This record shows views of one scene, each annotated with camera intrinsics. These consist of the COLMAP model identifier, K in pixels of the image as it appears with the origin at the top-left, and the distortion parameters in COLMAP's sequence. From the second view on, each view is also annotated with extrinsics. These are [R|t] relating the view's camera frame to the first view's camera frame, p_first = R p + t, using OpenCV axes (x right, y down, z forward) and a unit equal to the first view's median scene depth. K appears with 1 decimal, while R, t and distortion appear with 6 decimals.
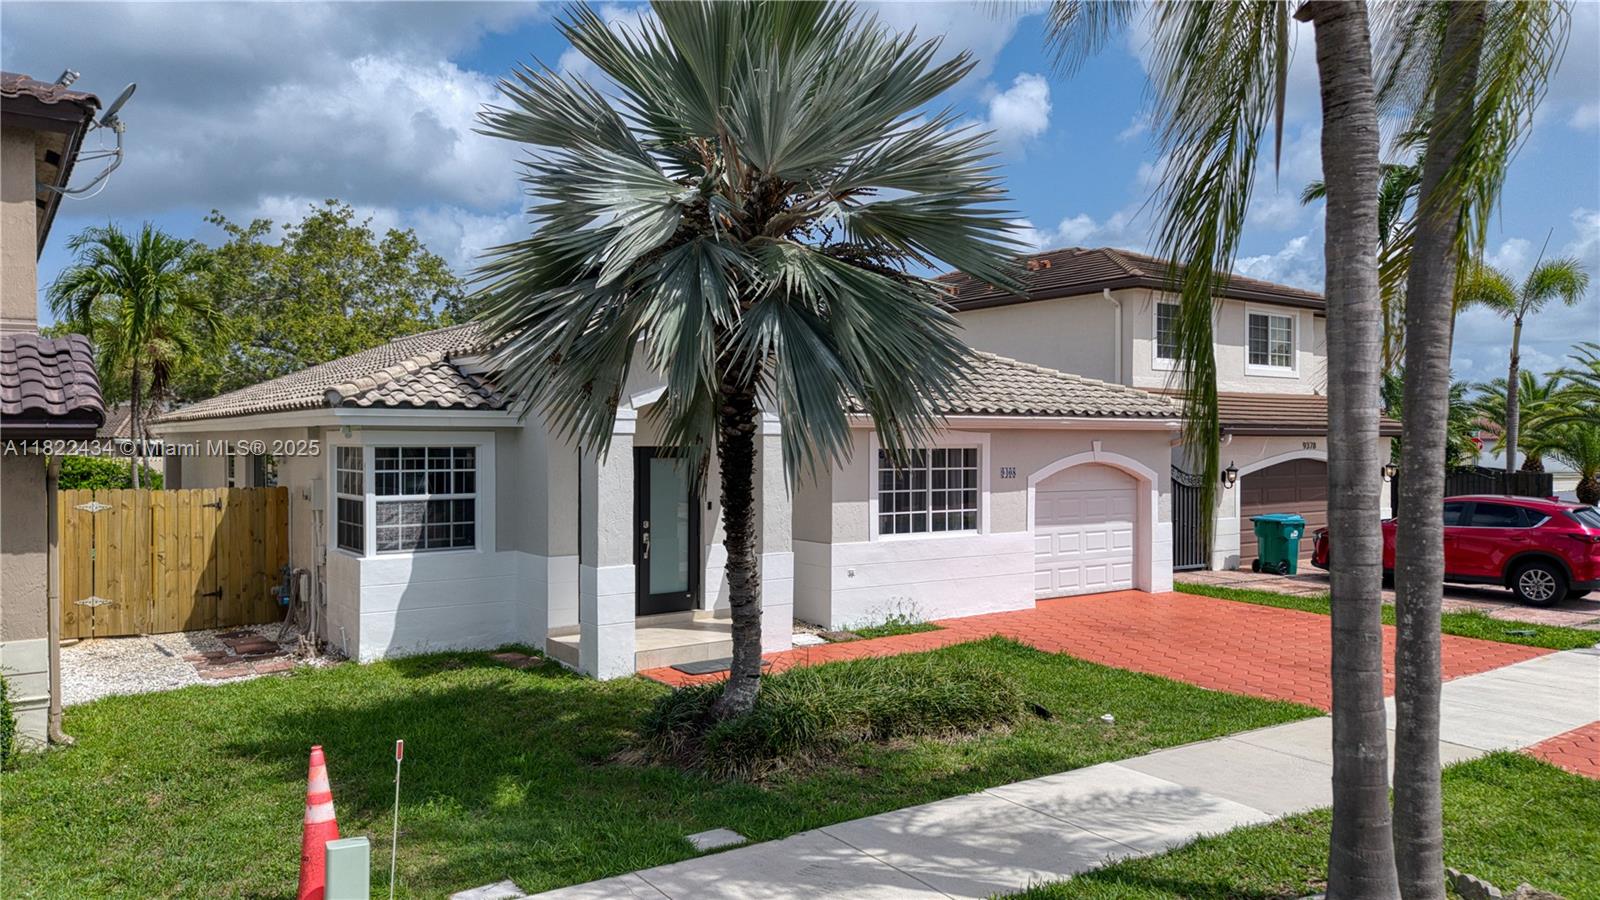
lens RADIAL K [[1122.7, 0, 791.8], [0, 1122.7, 449.0], [0, 0, 1]] dist [0.016682, 0.002107]
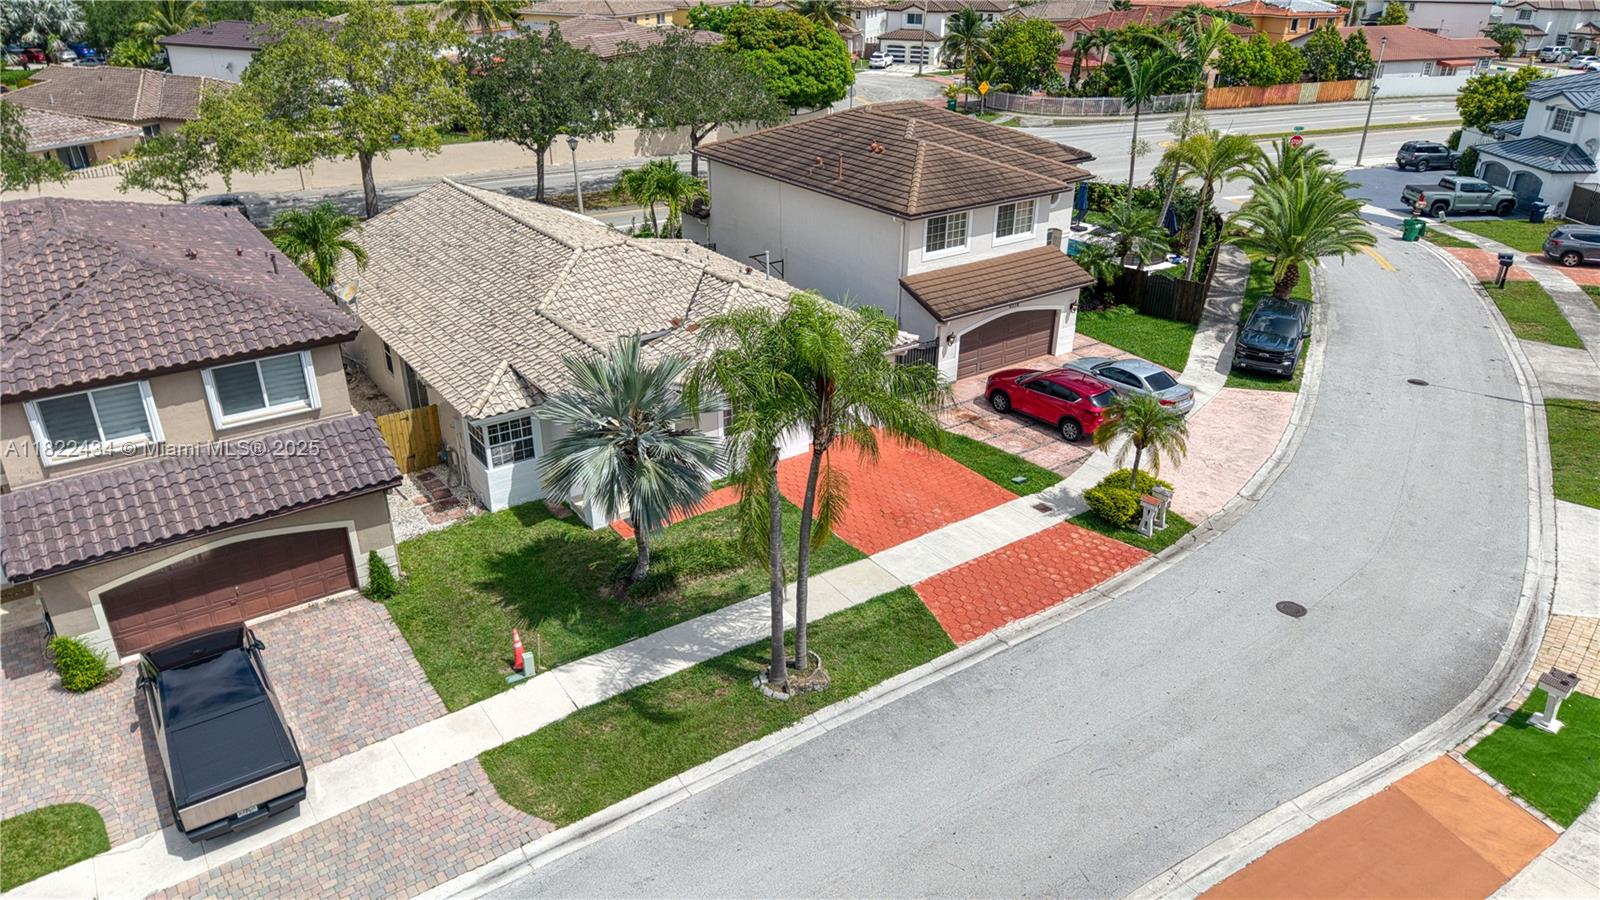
lens RADIAL K [[1069.0, 0, 801.5], [0, 1069.0, 456.4], [0, 0, 1]] dist [0.003414, -0.005713]
pose [[0.999941, 0.008835, 0.006298, 0.205756], [-0.010697, 0.899920, 0.435923, -0.745927], [-0.001816, -0.435965, 0.899962, -0.800159]]
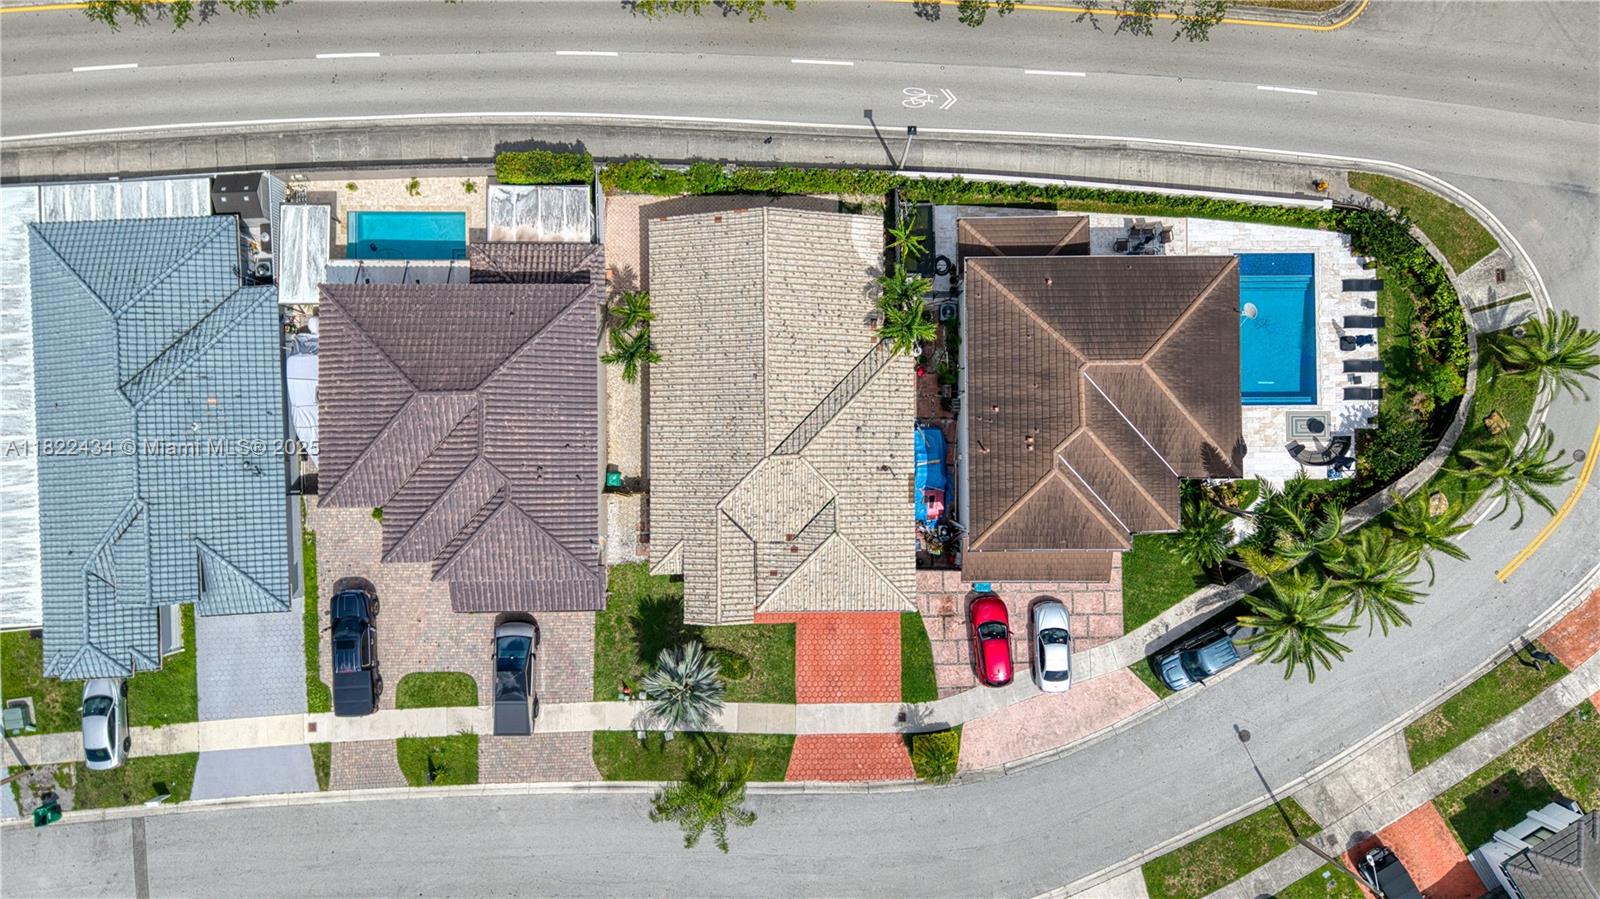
lens RADIAL K [[1122.7, 0, 791.8], [0, 1122.7, 448.5], [0, 0, 1]] dist [0.016682, 0.002107]
pose [[0.817286, 0.576228, 0.002062, -0.192831], [-0.021212, 0.026510, 0.999423, -3.669553], [0.575841, -0.816859, 0.033889, 1.267333]]
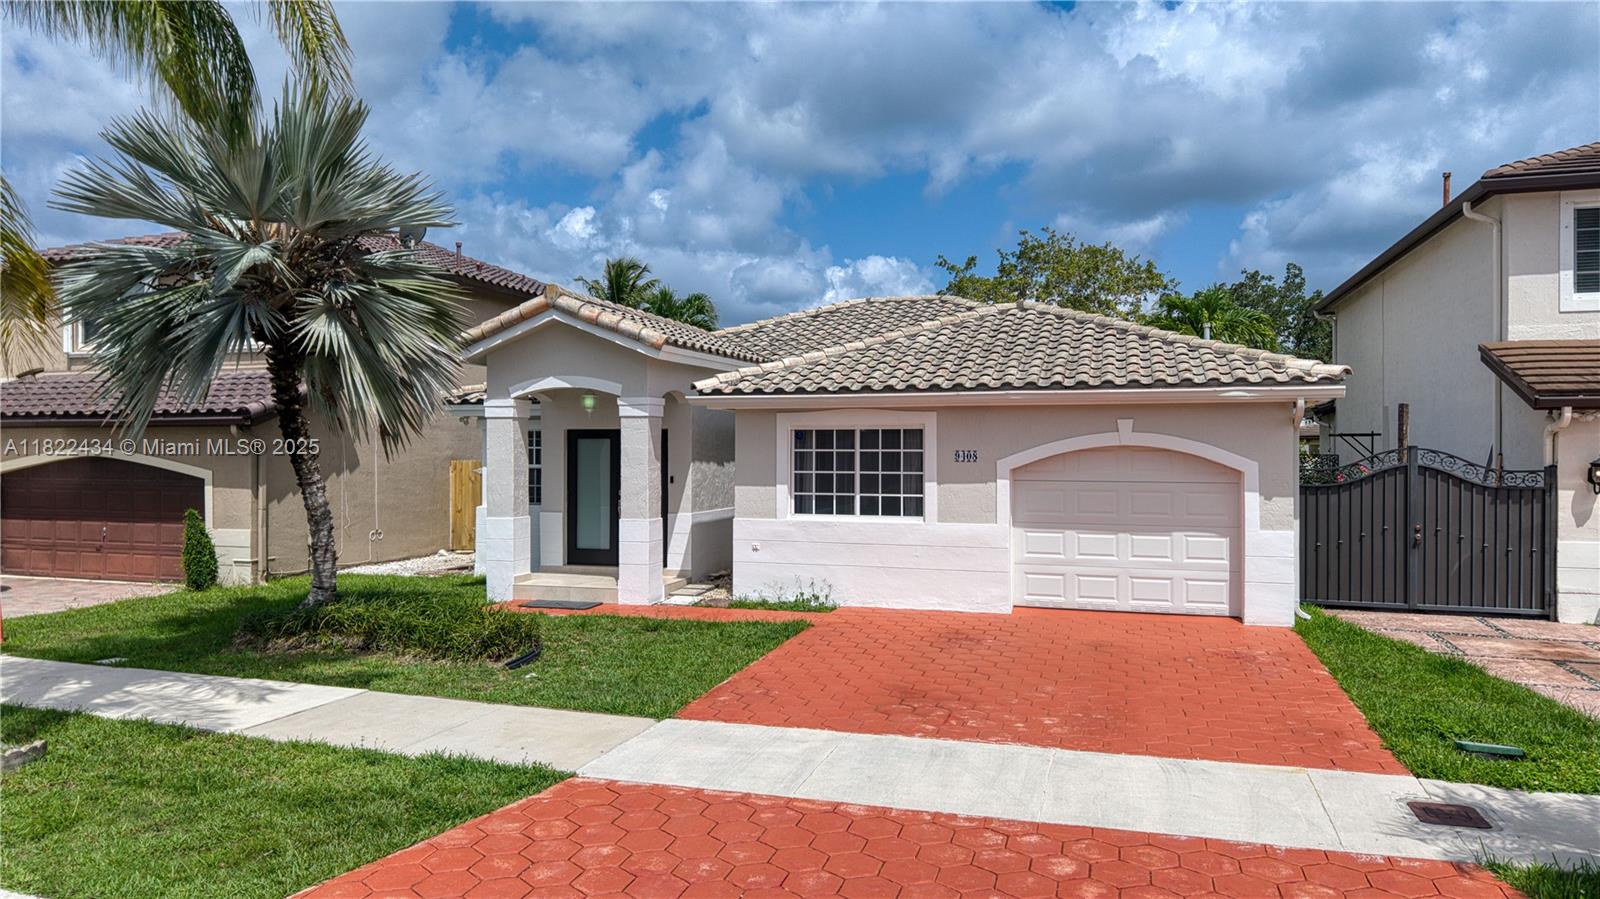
lens RADIAL K [[1069.0, 0, 801.5], [0, 1069.0, 455.9], [0, 0, 1]] dist [0.003414, -0.005713]
pose [[0.605631, 0.007481, -0.795710, 0.827504], [-0.004821, 0.999972, 0.005731, 0.017726], [0.795731, 0.000365, 0.605650, 0.404573]]
